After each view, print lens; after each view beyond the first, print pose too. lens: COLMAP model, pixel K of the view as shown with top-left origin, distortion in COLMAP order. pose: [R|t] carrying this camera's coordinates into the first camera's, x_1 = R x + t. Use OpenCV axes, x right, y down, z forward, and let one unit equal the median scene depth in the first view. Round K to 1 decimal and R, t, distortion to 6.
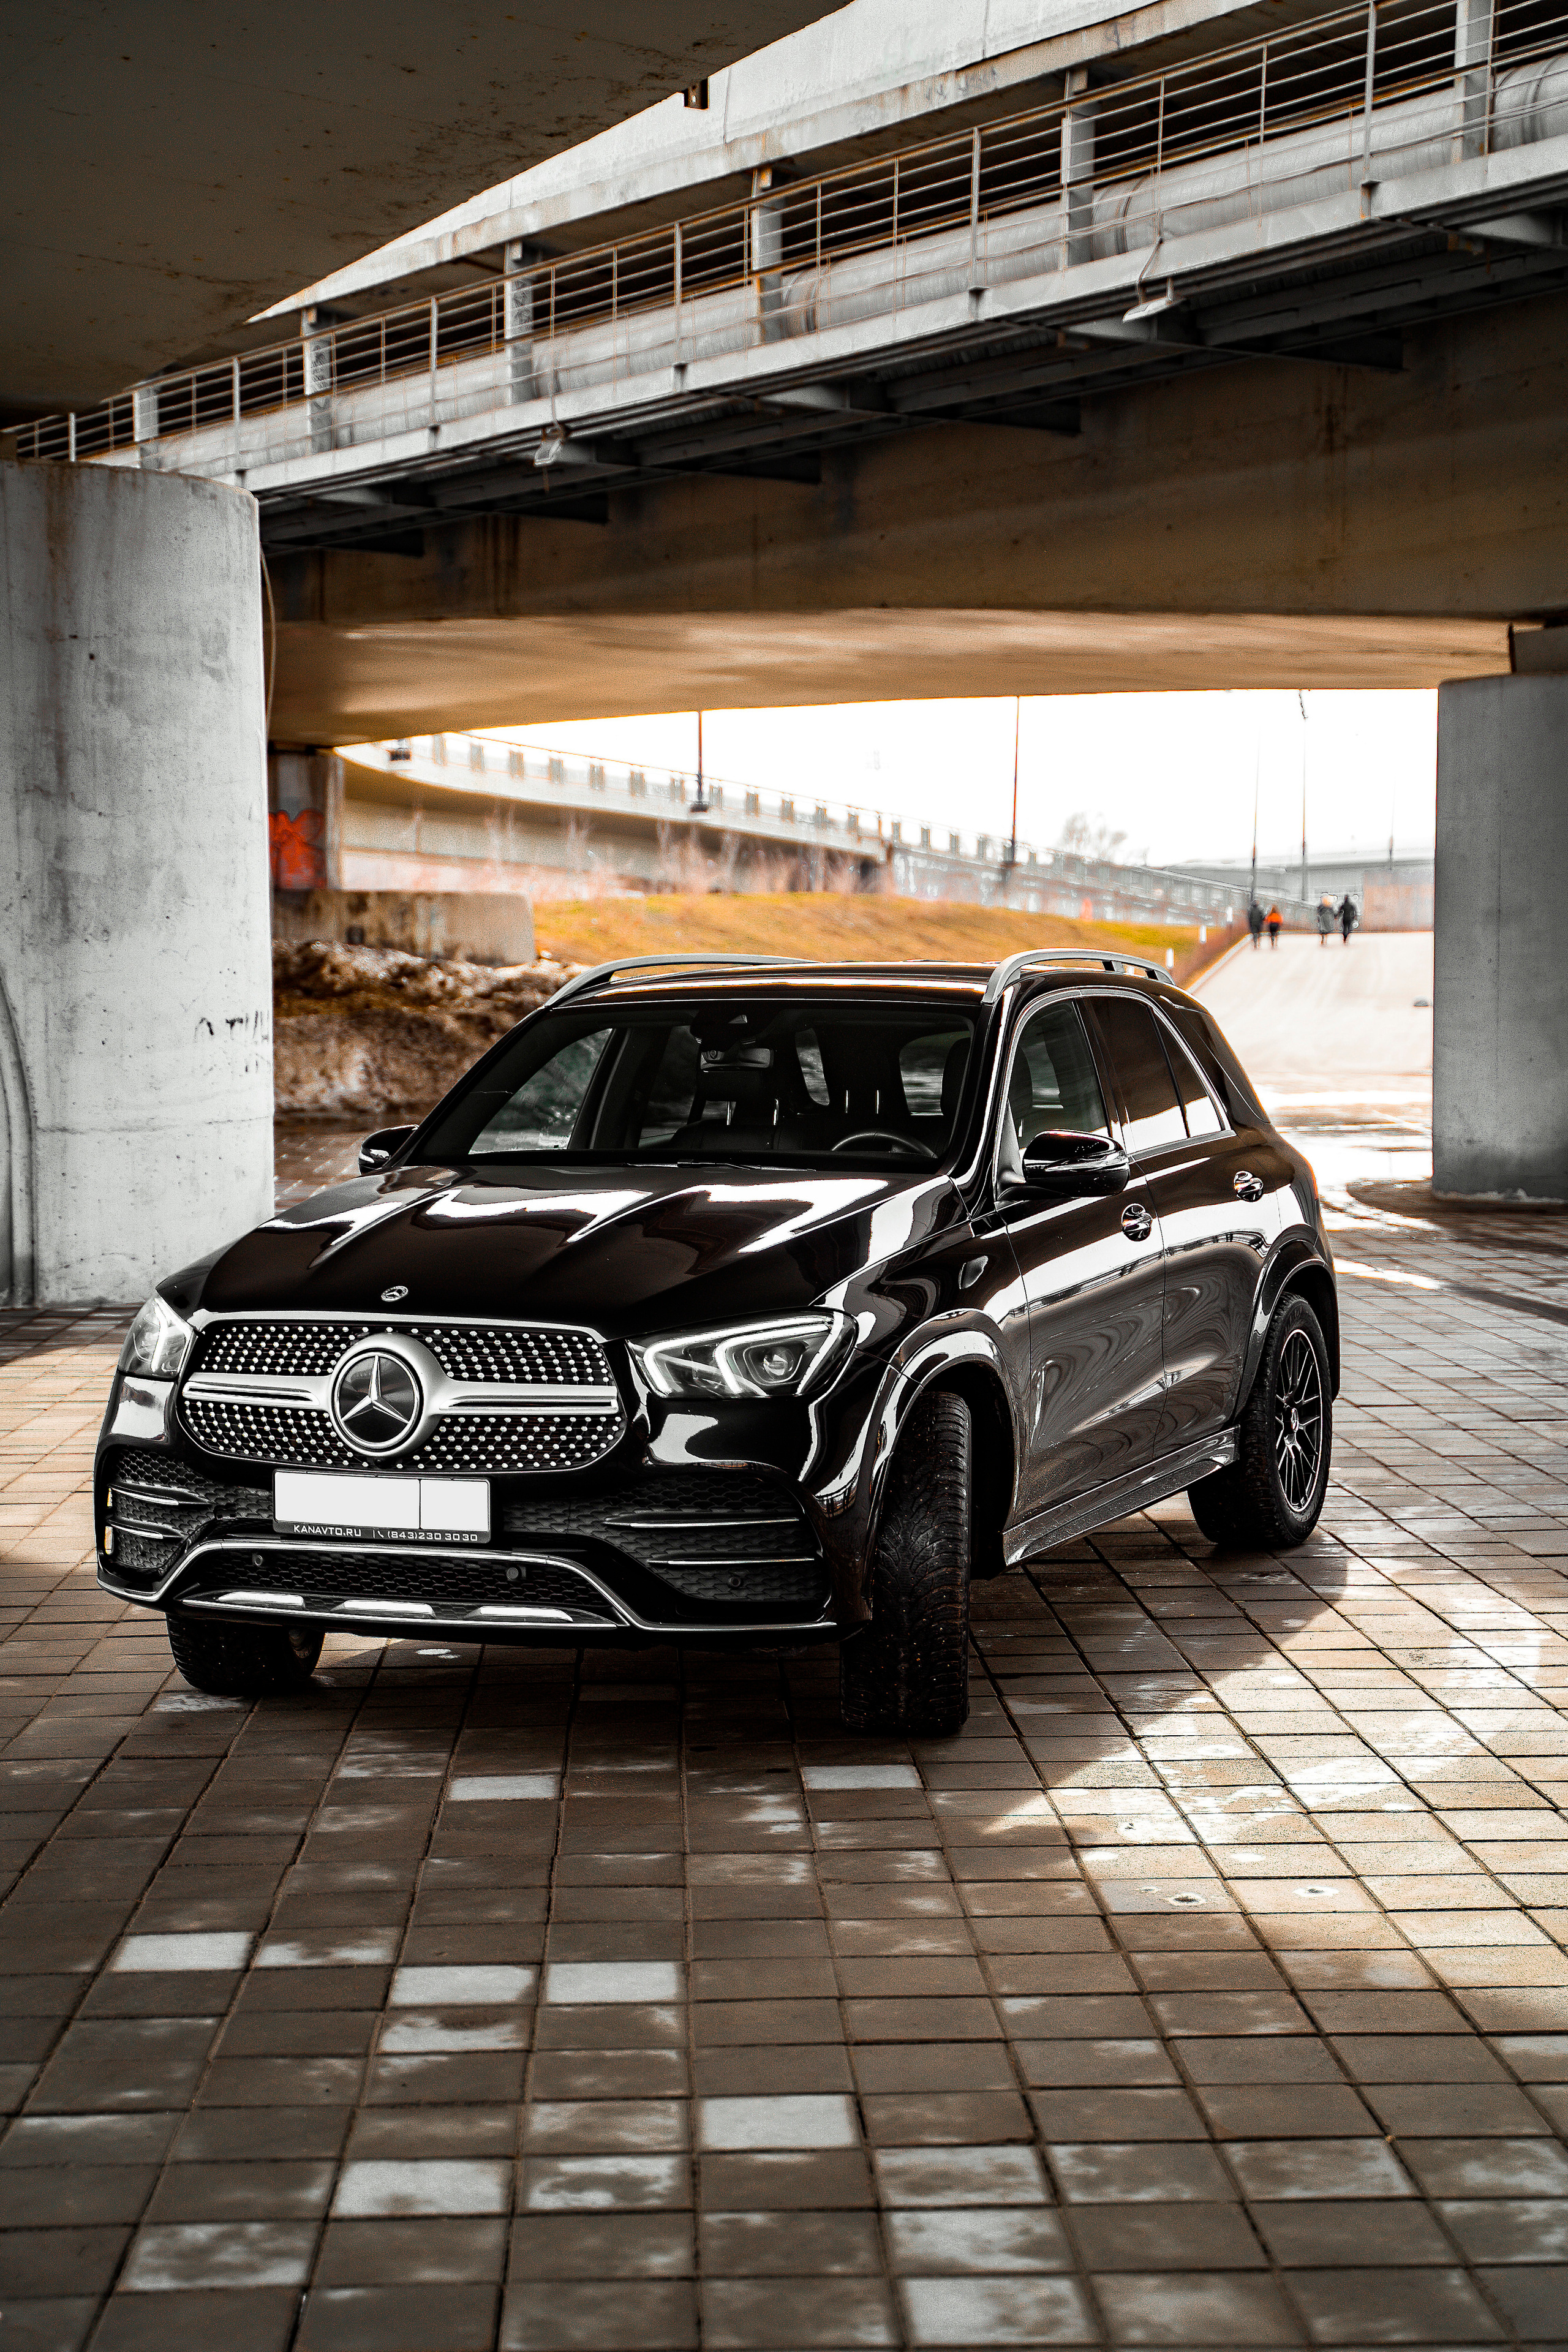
lens RADIAL K [[3503.6, 0, 781.5], [0, 3503.6, 1174.6], [0, 0, 1]] dist [0.146503, -0.006183]
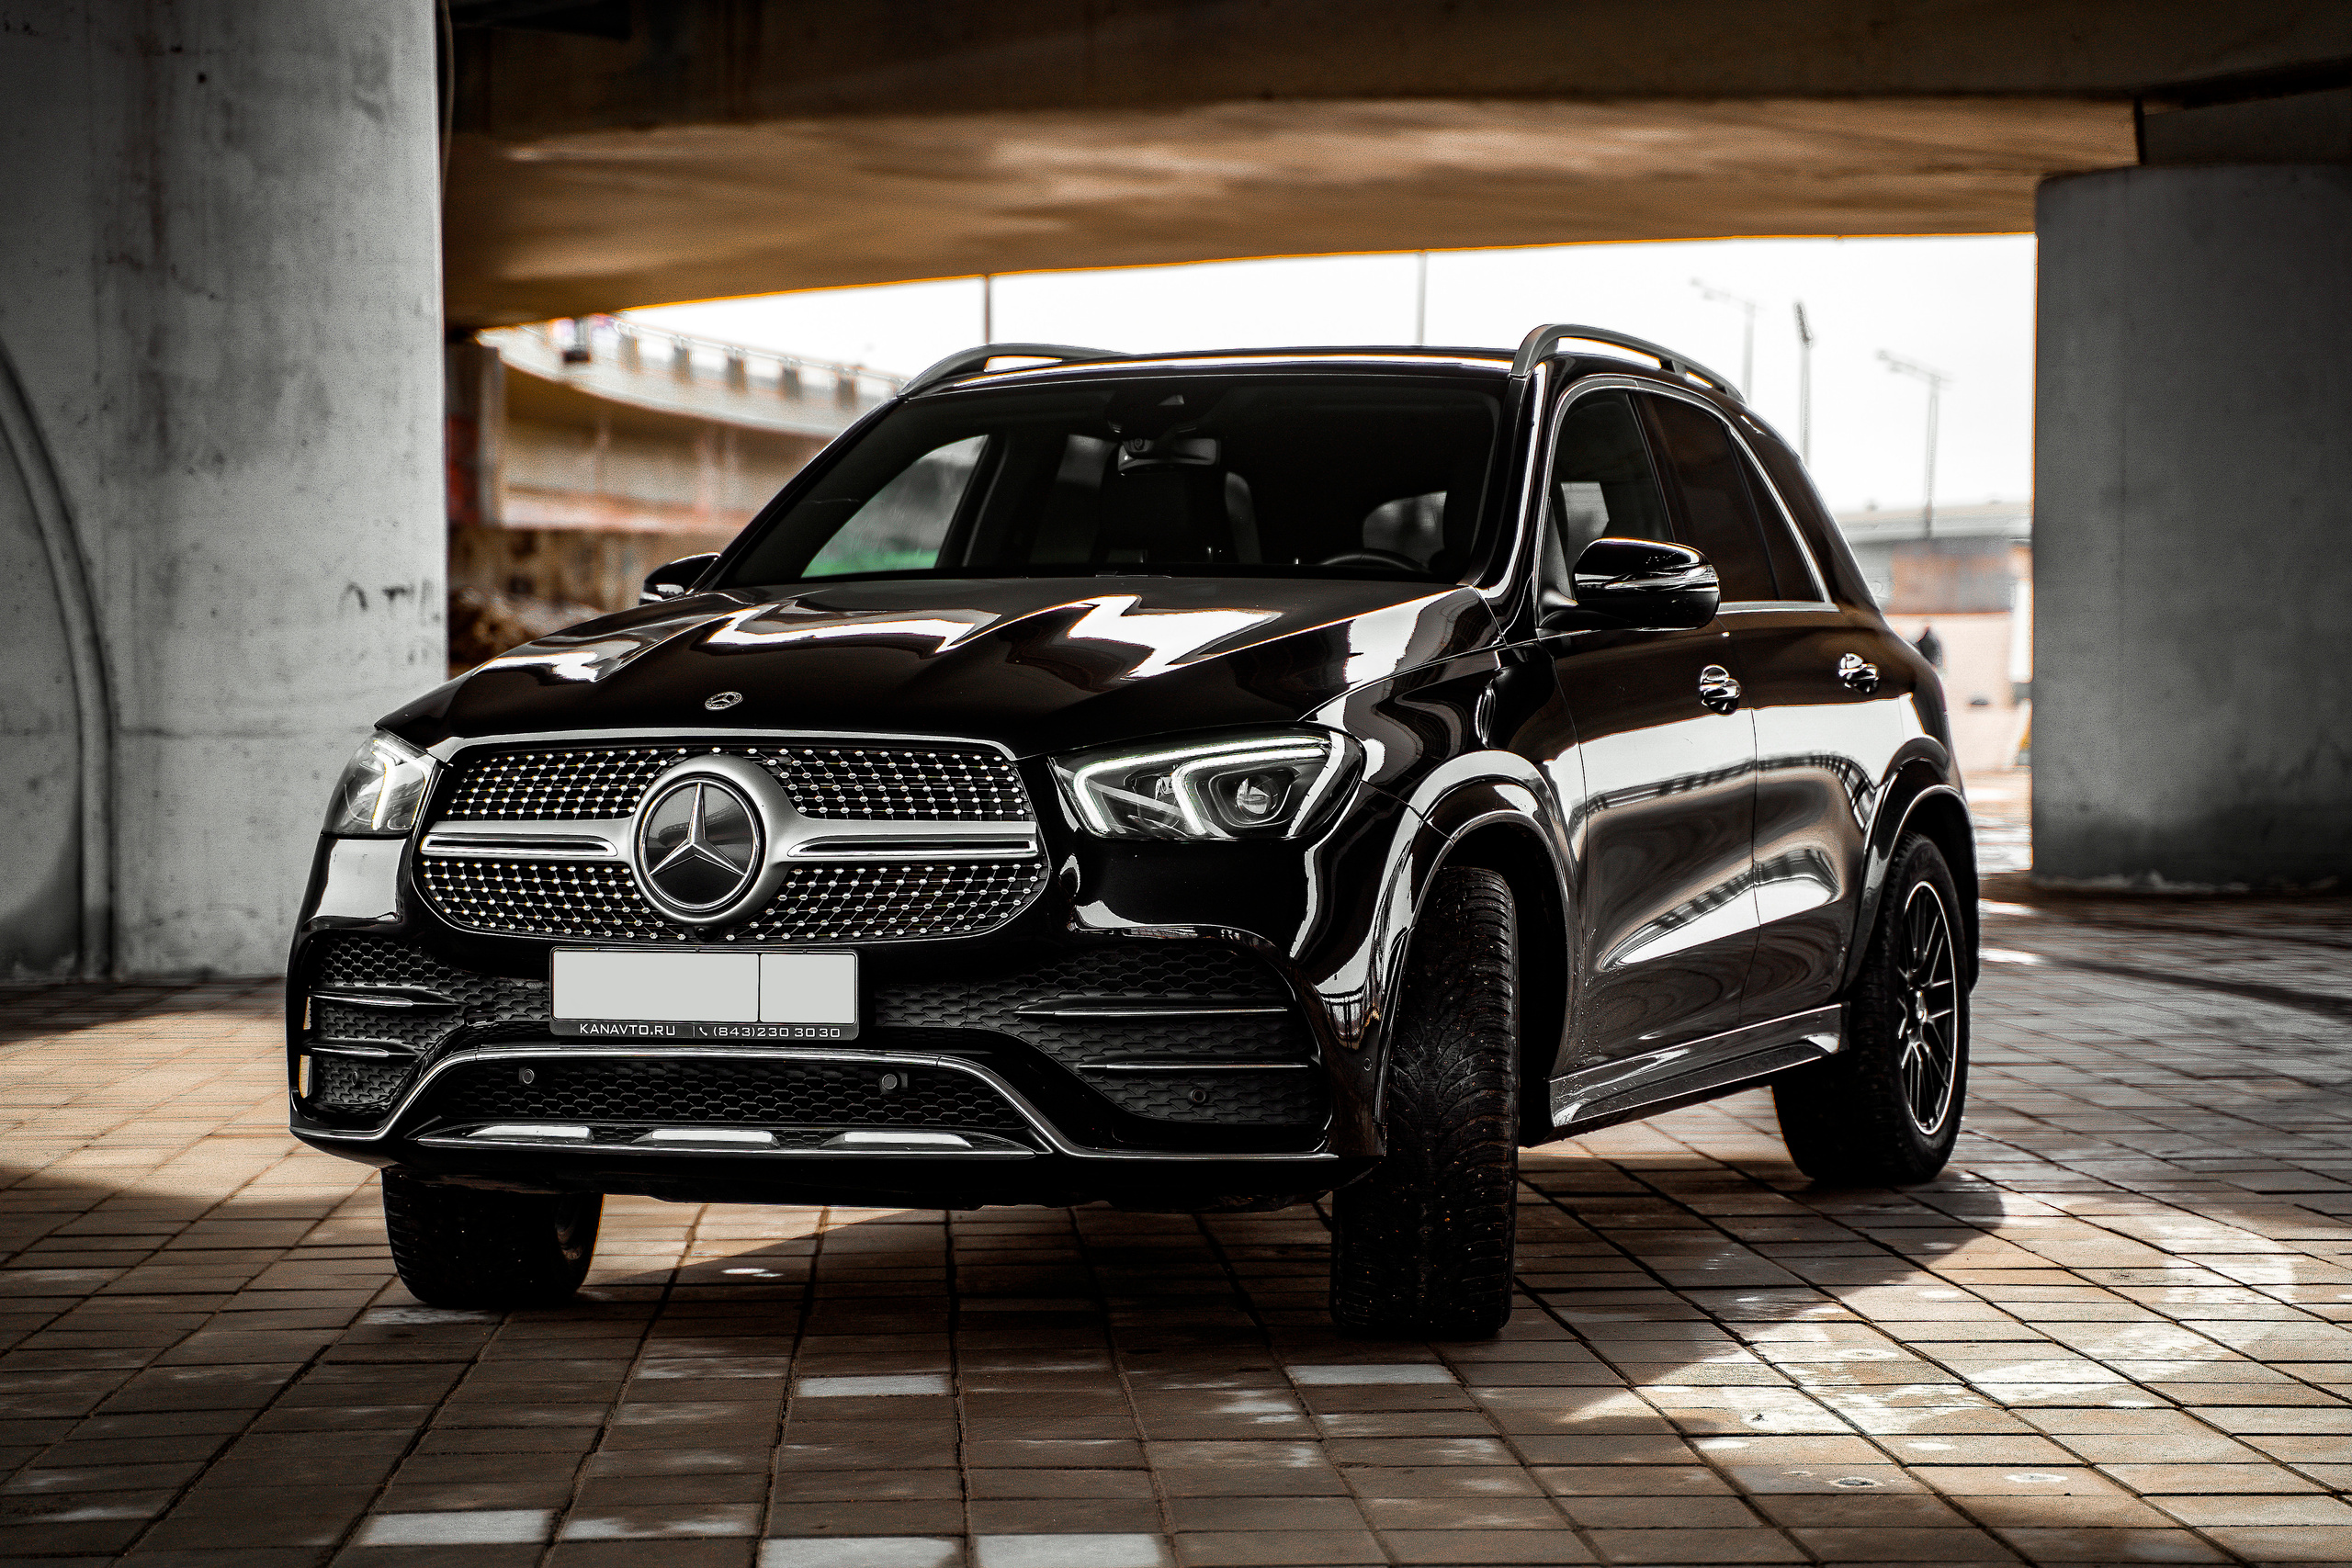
lens RADIAL K [[4803.2, 0, 1167.3], [0, 4803.2, 775.7], [0, 0, 1]] dist [0.308318, -0.180696]
pose [[0.999862, 0.004737, 0.015936, -0.026750], [-0.004132, 0.999277, -0.037806, 0.066064], [-0.016104, 0.037734, 0.999158, 0.010080]]
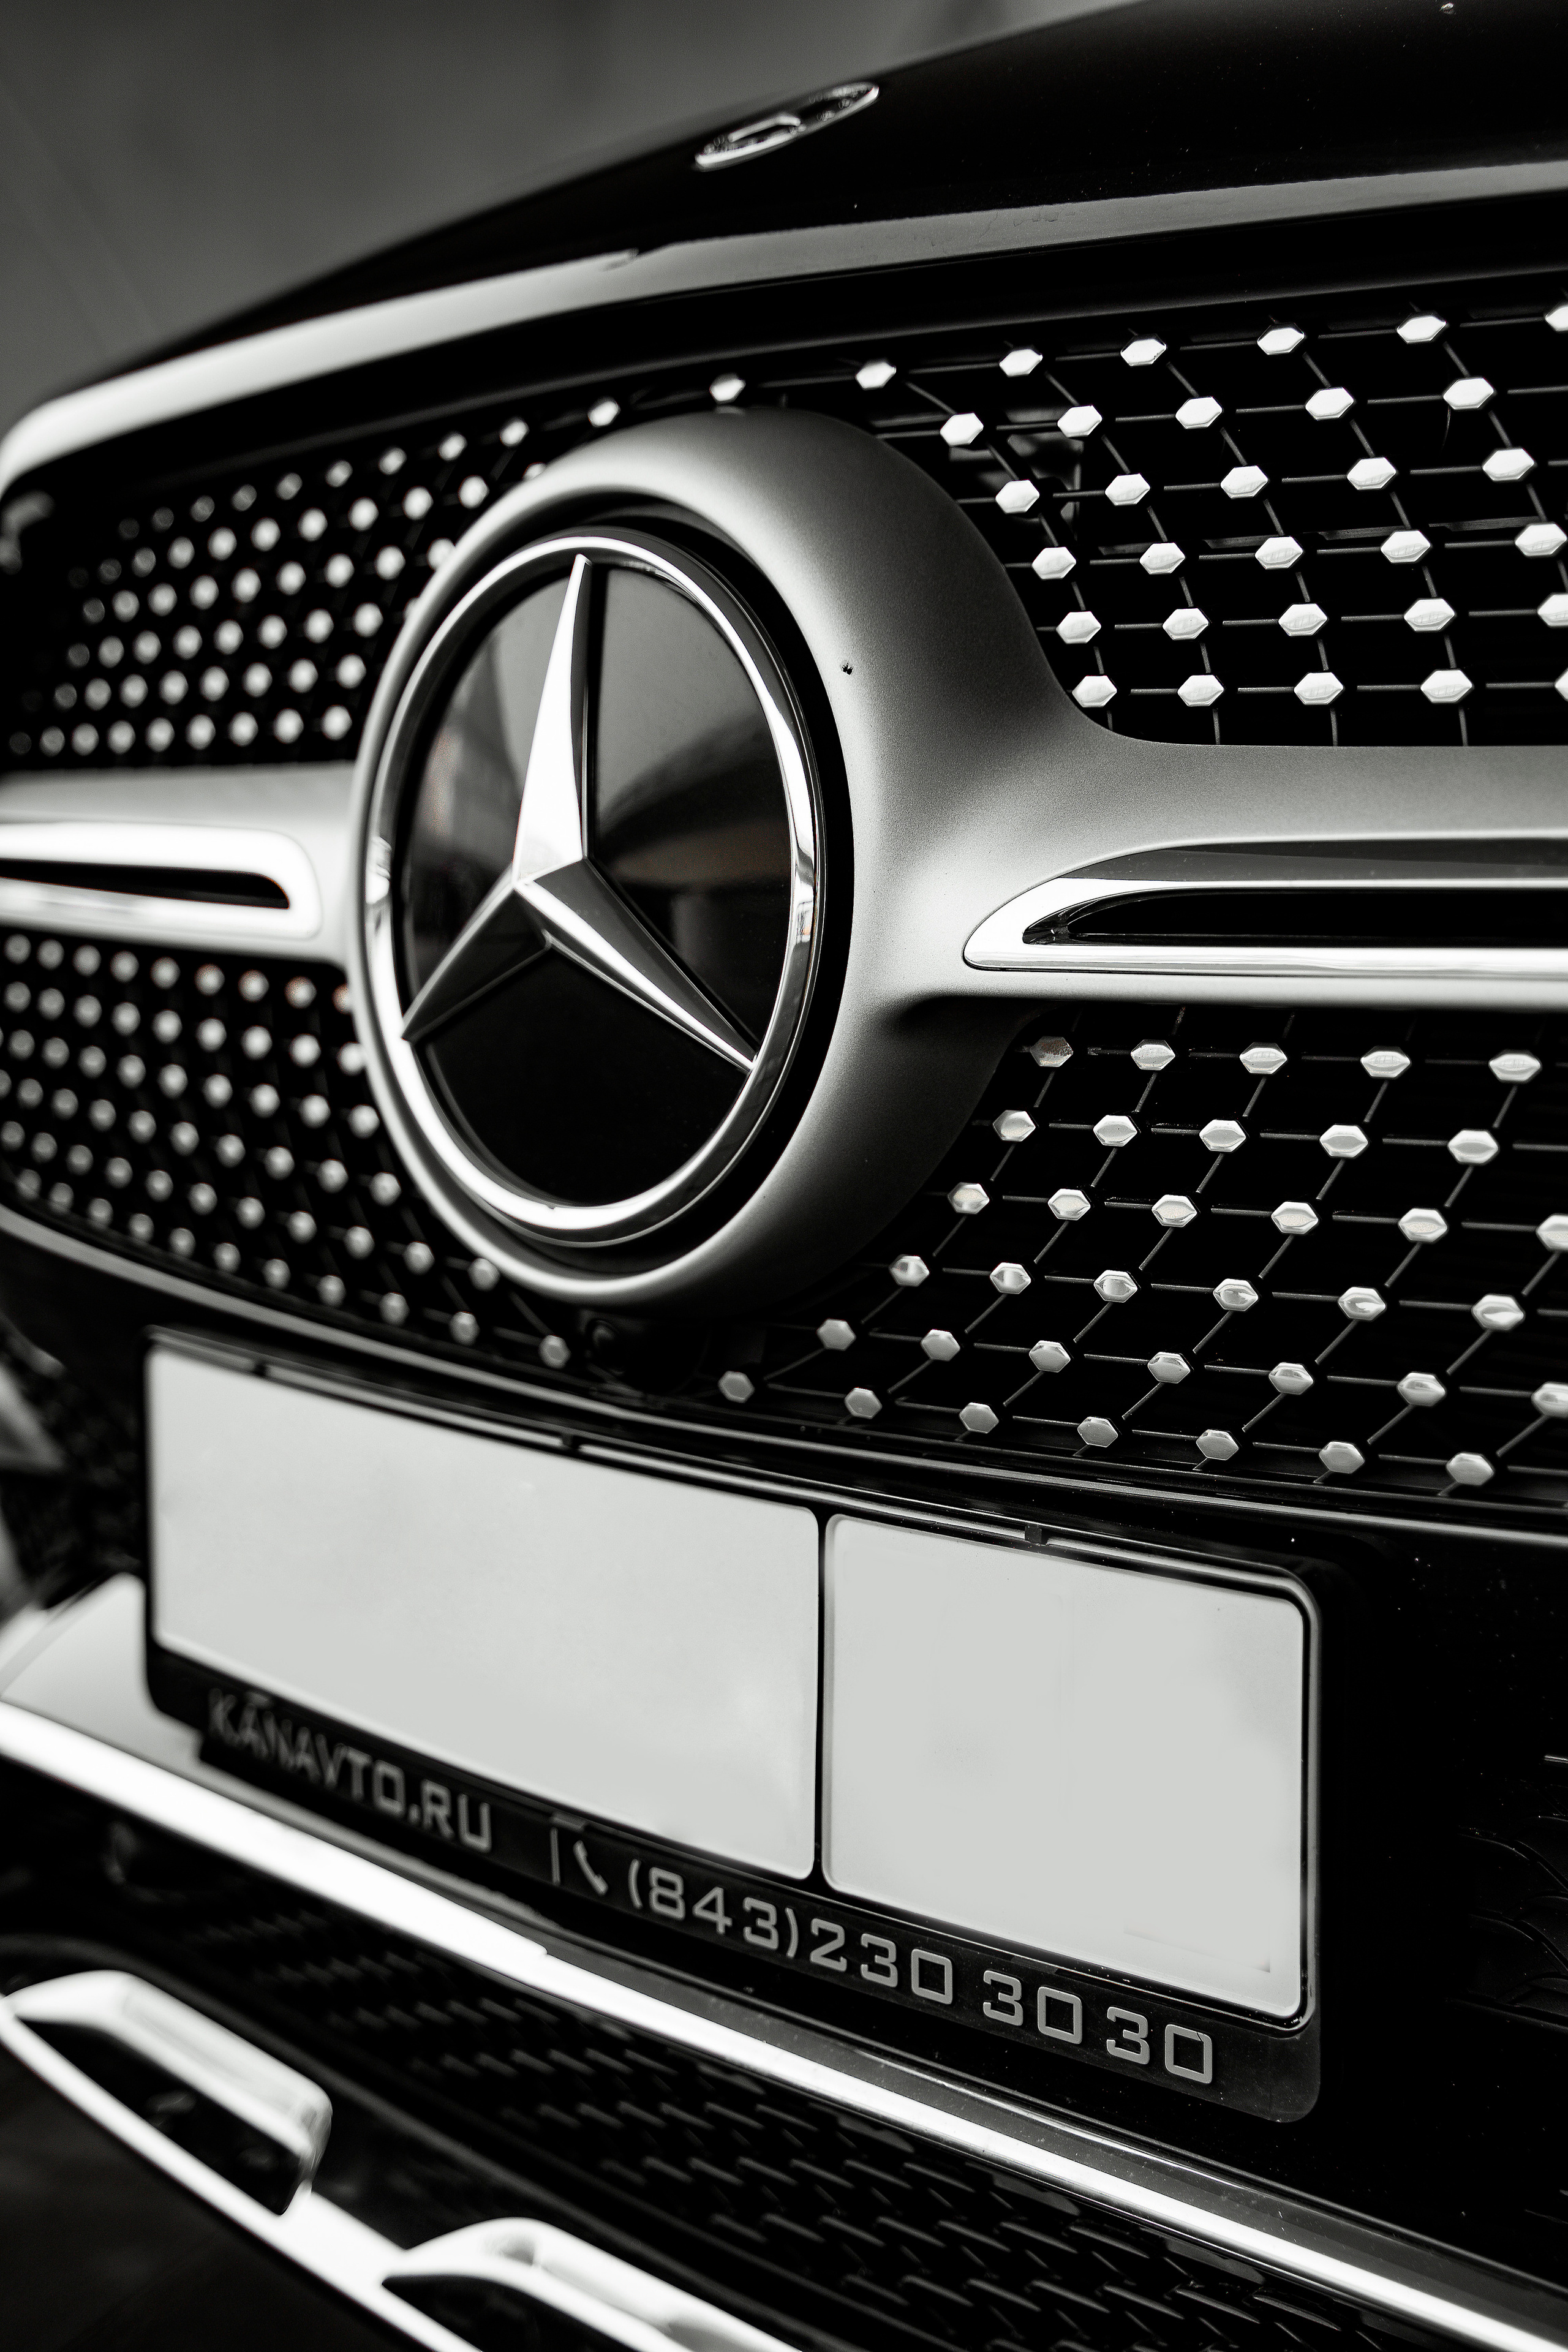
lens RADIAL K [[3357.1, 0, 784.0], [0, 3357.1, 1176.0], [0, 0, 1]] dist [0.169287, 0.003926]
pose [[0.909259, 0.049129, -0.413322, -0.040963], [-0.019025, 0.996877, 0.076641, 0.049402], [0.415796, -0.061823, 0.907354, 0.672409]]
